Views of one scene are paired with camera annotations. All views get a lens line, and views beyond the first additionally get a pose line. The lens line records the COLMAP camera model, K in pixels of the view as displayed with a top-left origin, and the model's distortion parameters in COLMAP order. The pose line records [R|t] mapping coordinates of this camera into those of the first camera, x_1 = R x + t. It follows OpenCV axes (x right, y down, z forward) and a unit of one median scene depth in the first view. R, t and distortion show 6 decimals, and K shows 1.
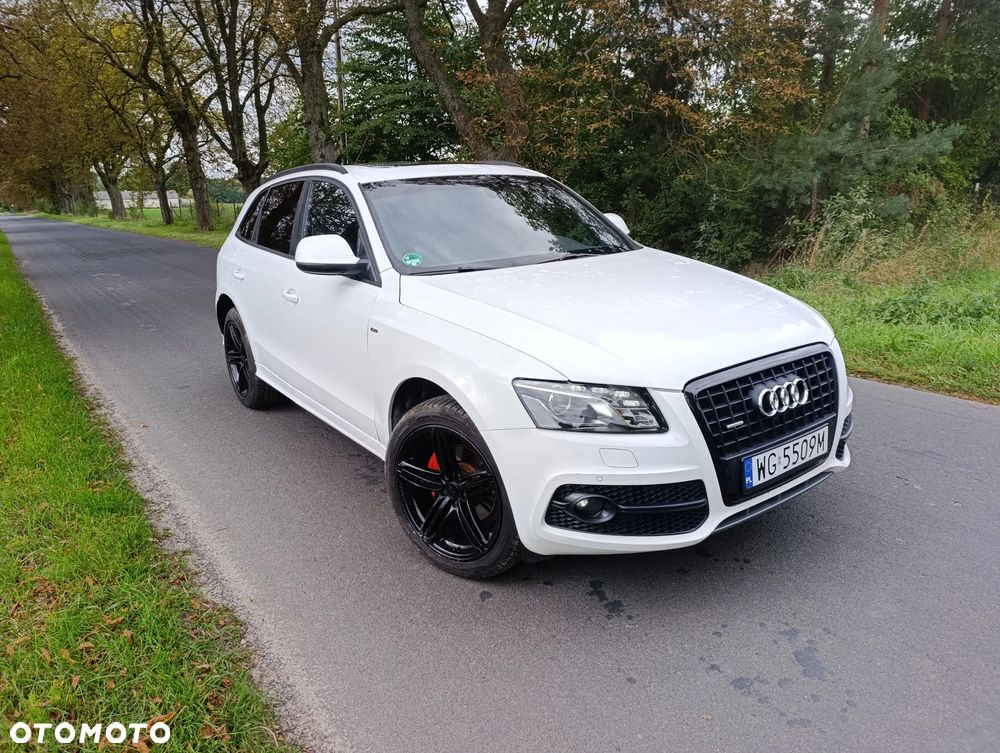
lens RADIAL K [[683.7, 0, 500.0], [0, 683.7, 376.5], [0, 0, 1]] dist [0.030456, -0.043295]
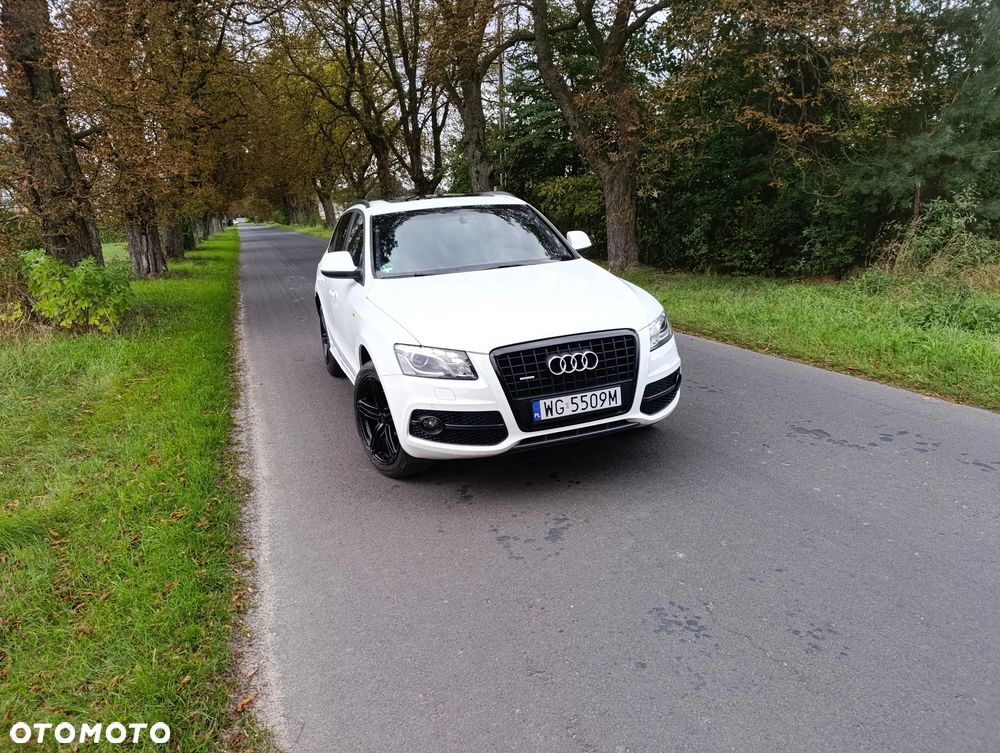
lens RADIAL K [[683.7, 0, 500.0], [0, 683.7, 376.5], [0, 0, 1]] dist [0.030456, -0.043295]
pose [[0.962312, 0.042392, -0.268623, 0.161923], [-0.043562, 0.999049, 0.001605, 0.015638], [0.268435, 0.010157, 0.963244, -0.112565]]
